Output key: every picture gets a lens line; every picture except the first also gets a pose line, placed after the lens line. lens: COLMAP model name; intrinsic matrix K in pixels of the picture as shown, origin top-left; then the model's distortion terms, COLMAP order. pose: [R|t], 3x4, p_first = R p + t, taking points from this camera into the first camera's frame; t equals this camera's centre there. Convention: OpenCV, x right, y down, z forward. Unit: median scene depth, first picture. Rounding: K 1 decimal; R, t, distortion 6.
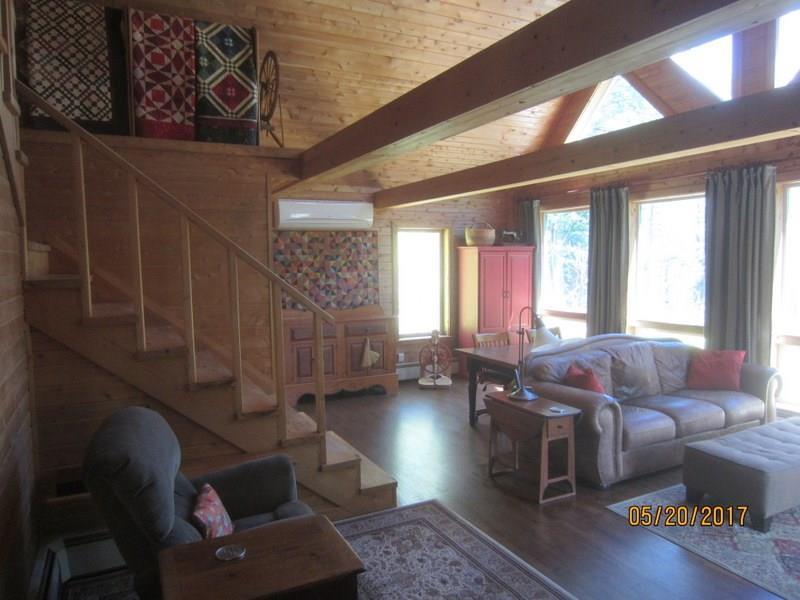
lens RADIAL K [[566.6, 0, 398.7], [0, 566.6, 301.7], [0, 0, 1]] dist [-0.037578, 0.017757]
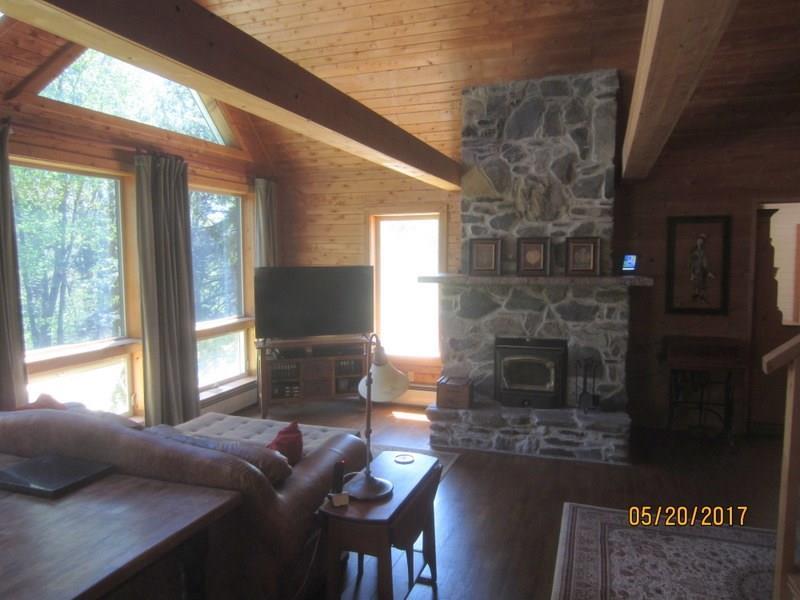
lens RADIAL K [[566.6, 0, 396.2], [0, 566.6, 300.9], [0, 0, 1]] dist [-0.037578, 0.017757]
pose [[-0.685644, -0.043940, 0.726610, -0.163621], [0.067172, 0.990099, 0.123259, -0.072238], [-0.724831, 0.133320, -0.675903, 1.012670]]
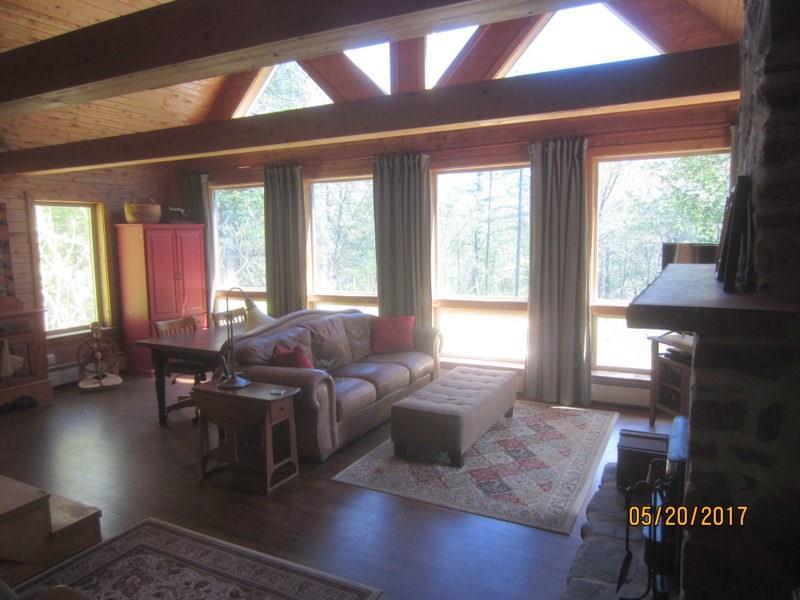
lens RADIAL K [[566.6, 0, 399.9], [0, 566.6, 299.5], [0, 0, 1]] dist [-0.037578, 0.017757]
pose [[0.811549, -0.066313, 0.580509, -0.067370], [0.049123, 0.997765, 0.045303, 0.000485], [-0.582216, -0.008249, 0.812992, 0.065108]]
